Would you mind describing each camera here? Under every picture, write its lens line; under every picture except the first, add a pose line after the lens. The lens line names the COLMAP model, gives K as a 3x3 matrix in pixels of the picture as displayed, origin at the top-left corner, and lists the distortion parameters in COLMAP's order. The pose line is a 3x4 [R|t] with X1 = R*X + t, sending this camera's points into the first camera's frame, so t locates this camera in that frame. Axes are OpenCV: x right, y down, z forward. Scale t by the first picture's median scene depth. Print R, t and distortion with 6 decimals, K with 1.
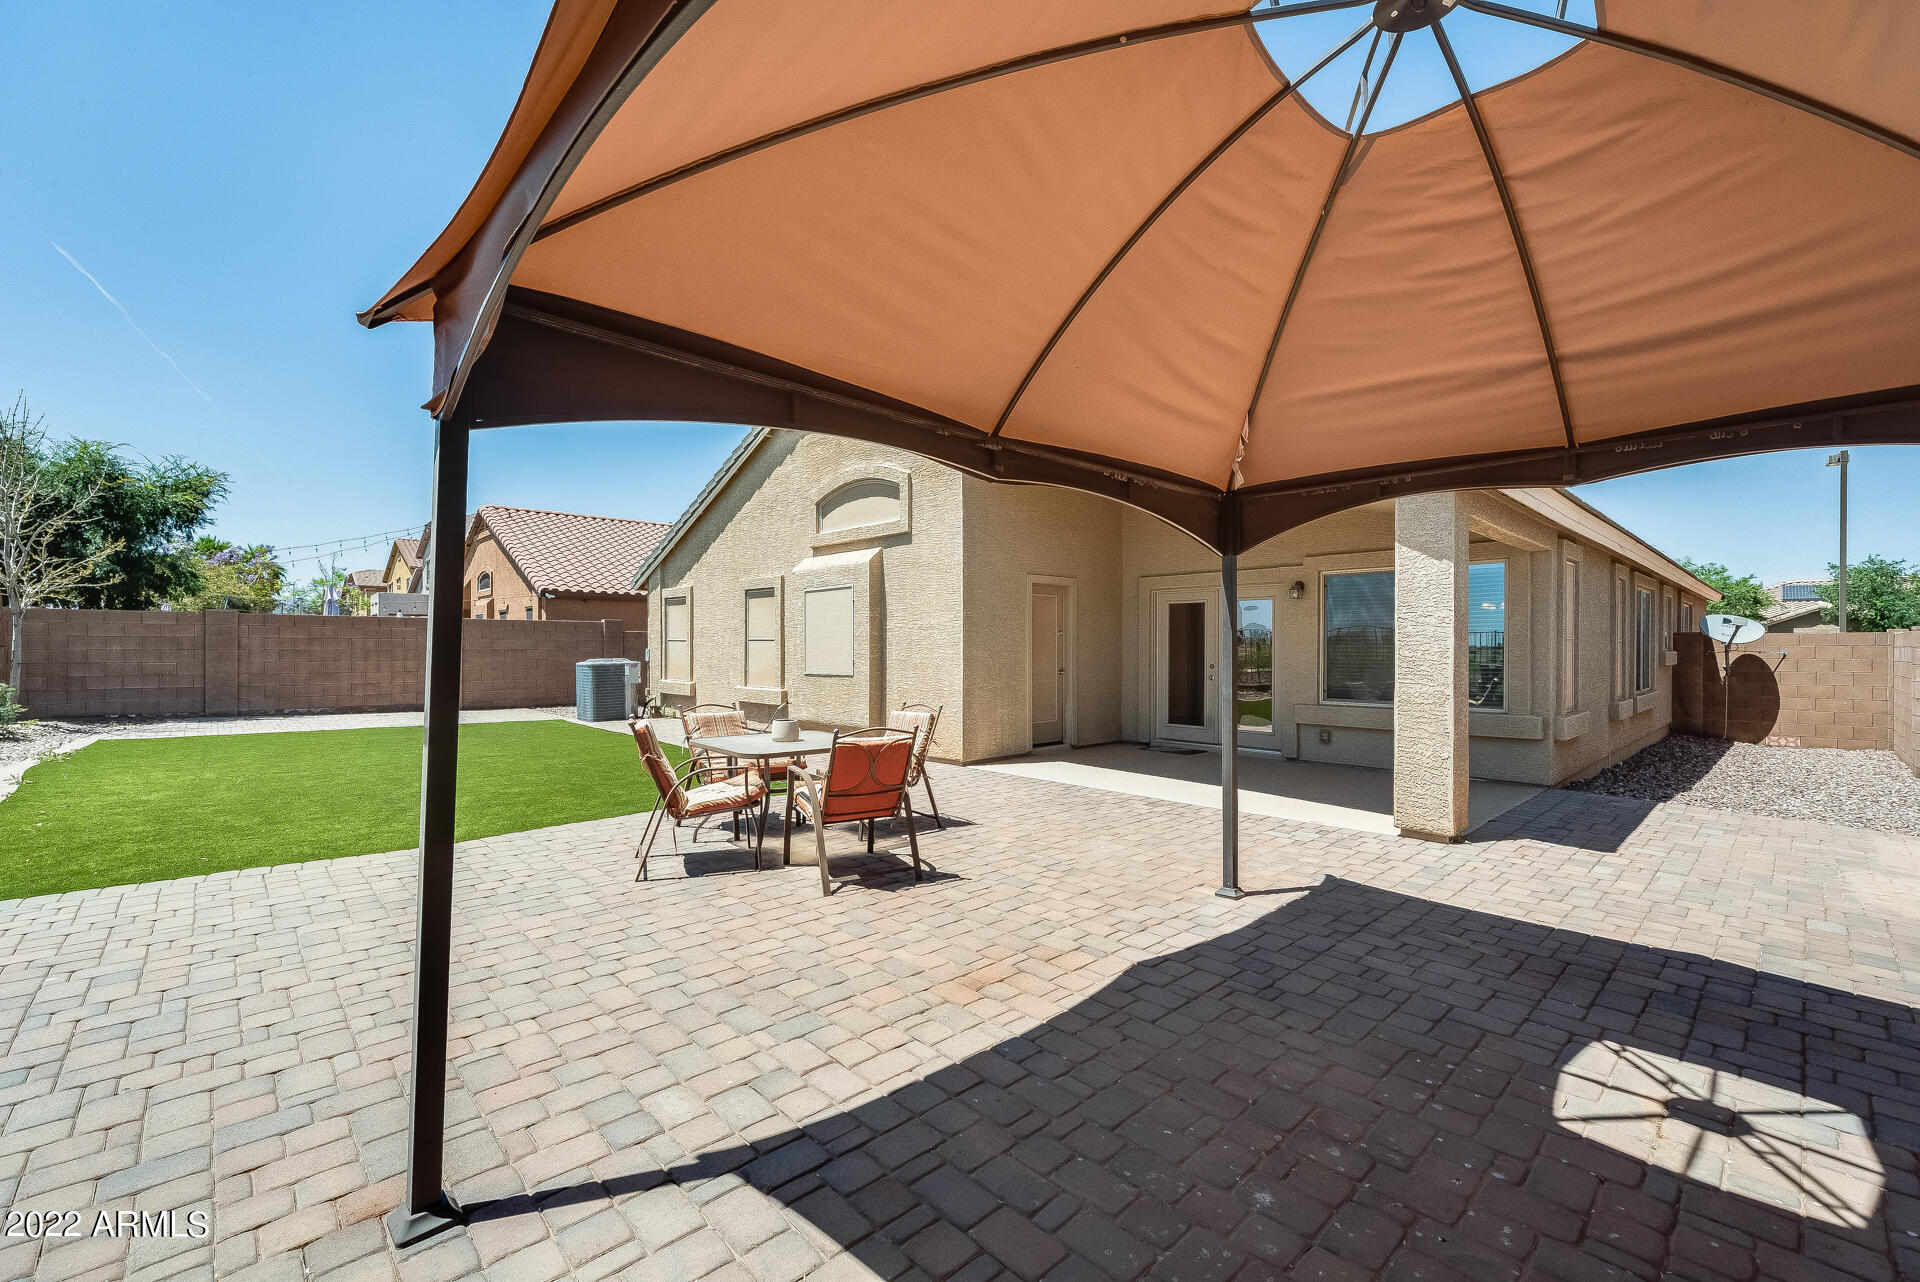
lens RADIAL K [[805.8, 0, 956.9], [0, 805.8, 649.2], [0, 0, 1]] dist [0.010607, -0.001976]
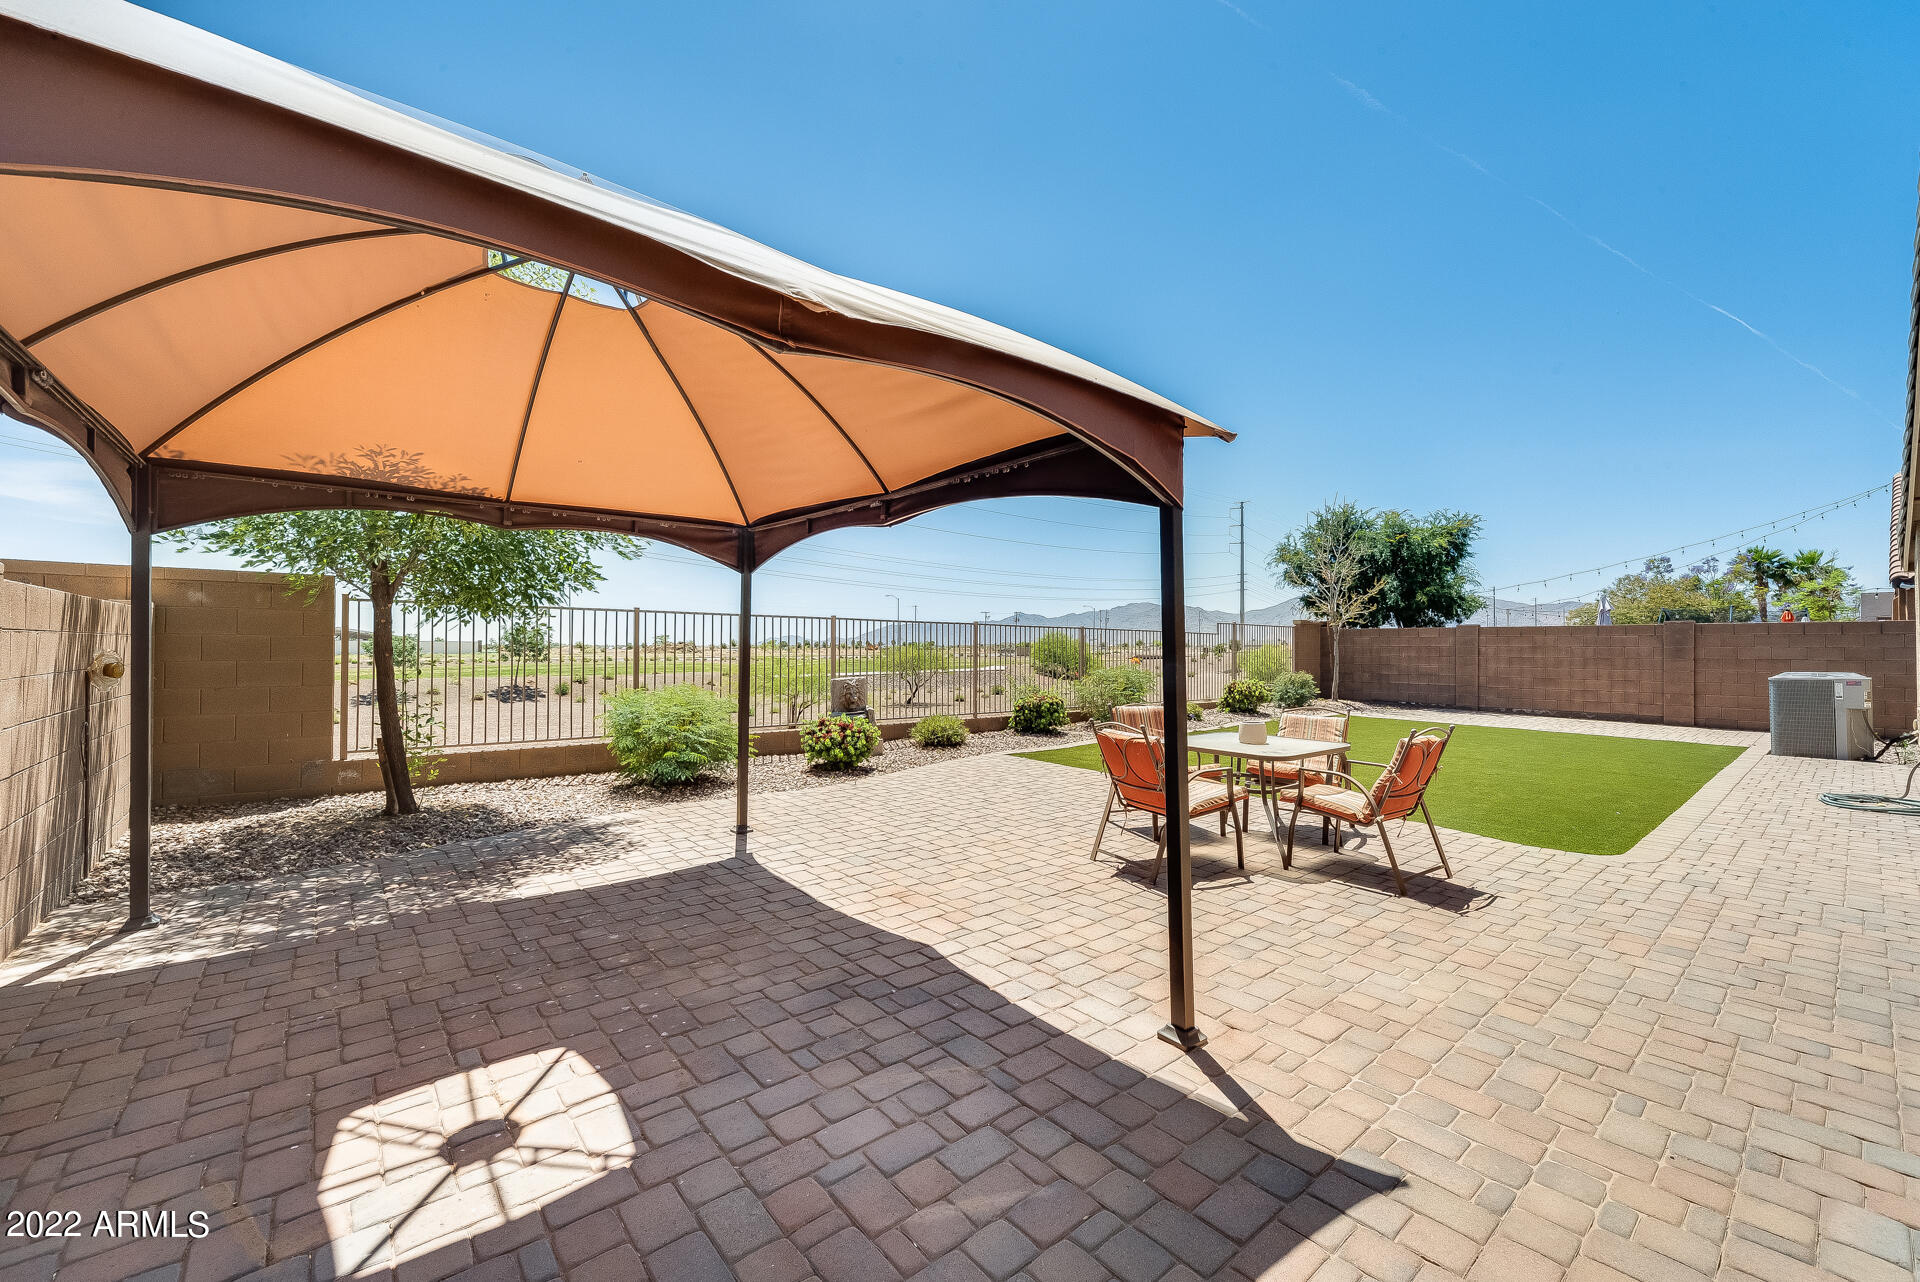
lens RADIAL K [[772.2, 0, 965.7], [0, 772.2, 640.4], [0, 0, 1]] dist [-0.004005, 0.000686]
pose [[-0.063903, -0.015809, -0.997831, 1.099989], [-0.009928, 0.999835, -0.015205, 0.004414], [0.997907, 0.008935, -0.064050, 0.994711]]
